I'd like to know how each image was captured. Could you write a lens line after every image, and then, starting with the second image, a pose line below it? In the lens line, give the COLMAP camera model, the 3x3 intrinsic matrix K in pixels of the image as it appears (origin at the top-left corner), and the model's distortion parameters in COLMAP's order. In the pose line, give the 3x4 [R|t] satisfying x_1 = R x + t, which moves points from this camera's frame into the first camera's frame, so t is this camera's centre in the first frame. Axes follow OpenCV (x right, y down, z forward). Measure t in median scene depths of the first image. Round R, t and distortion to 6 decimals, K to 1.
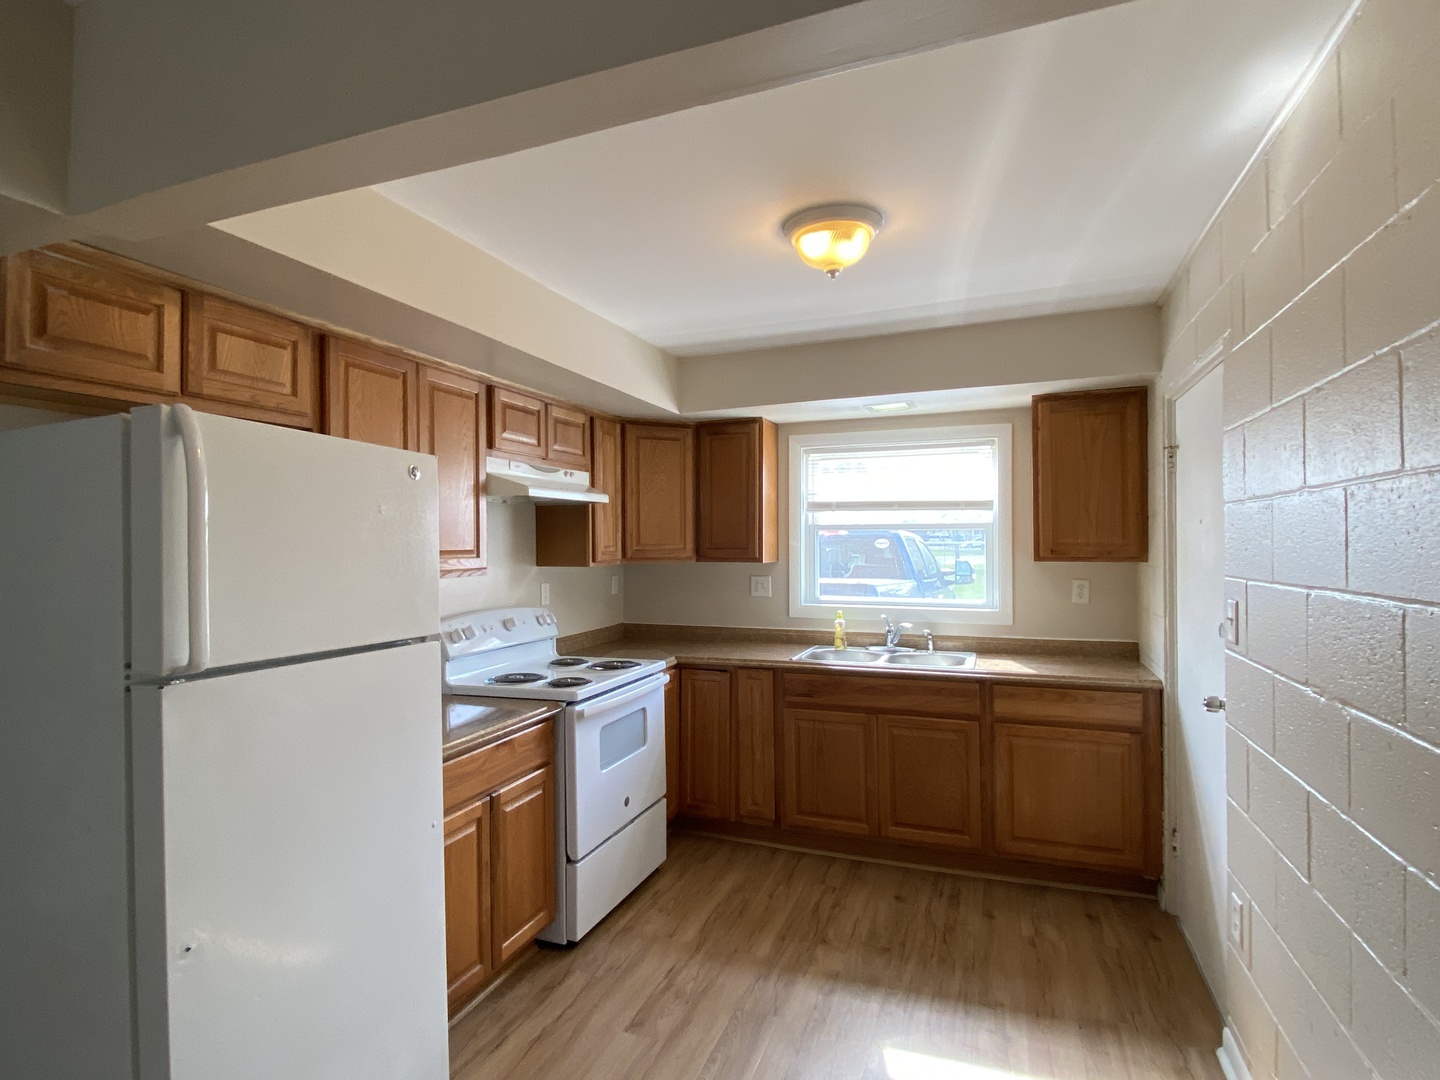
lens RADIAL K [[748.2, 0, 720.0], [0, 748.2, 540.0], [0, 0, 1]] dist [0.071238, -0.064097]
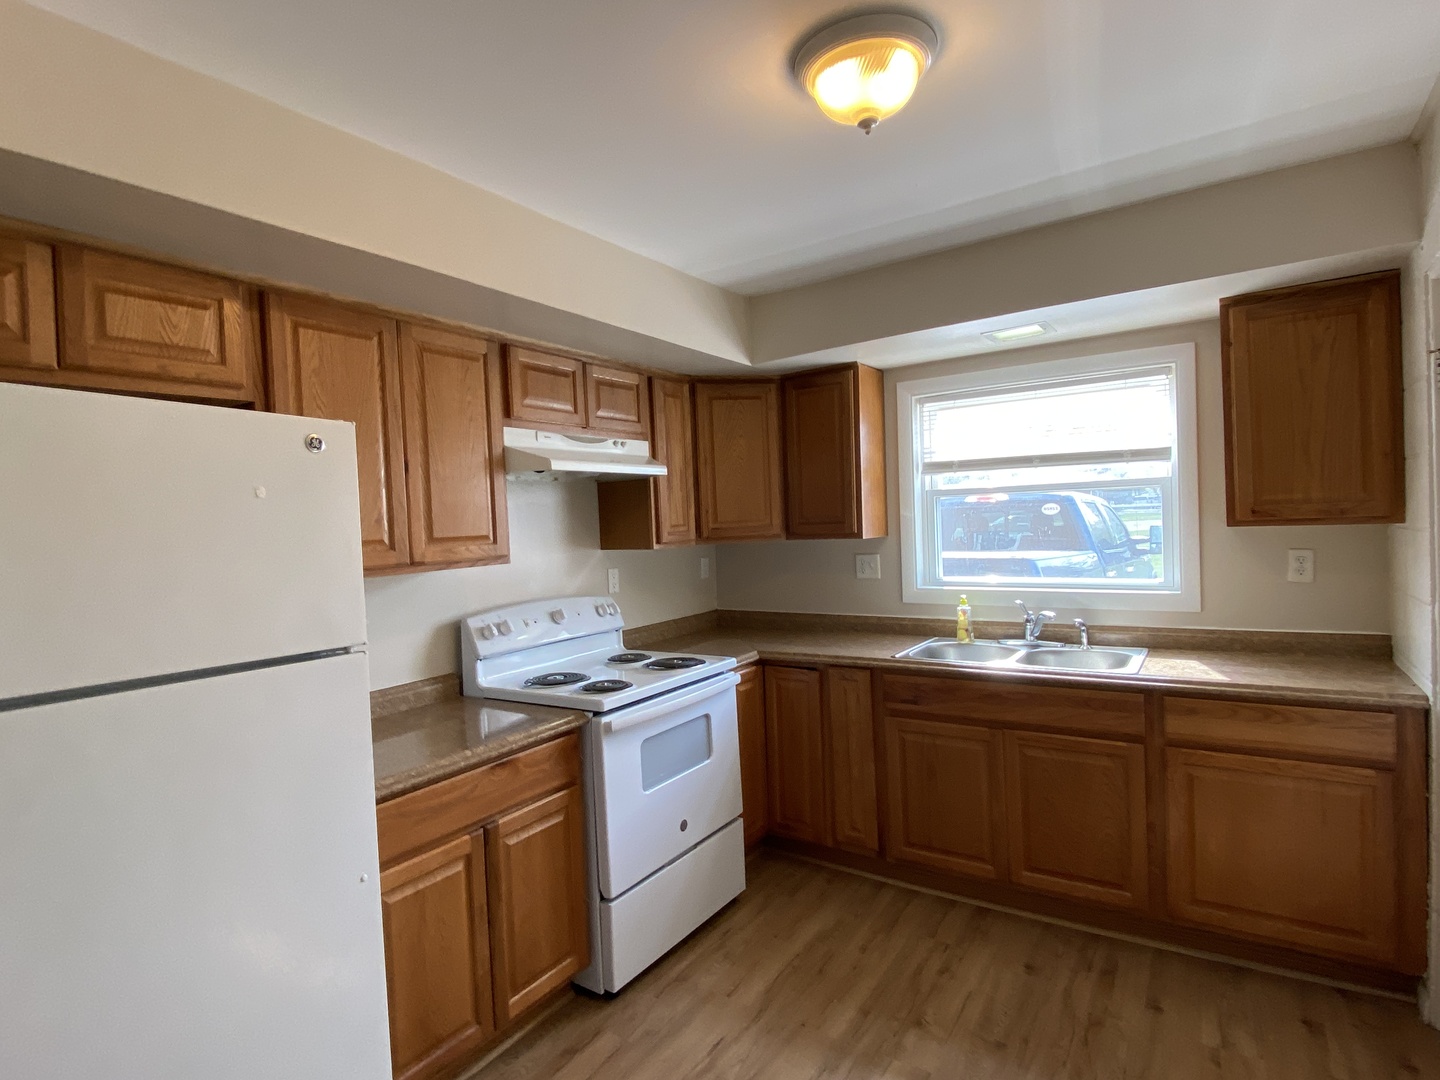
lens RADIAL K [[758.0, 0, 720.0], [0, 758.0, 540.0], [0, 0, 1]] dist [0.044488, -0.031502]
pose [[0.973995, -0.027763, -0.224862, 0.112872], [0.035418, 0.998920, 0.030082, 0.001201], [0.223784, -0.037264, 0.973926, 0.178269]]
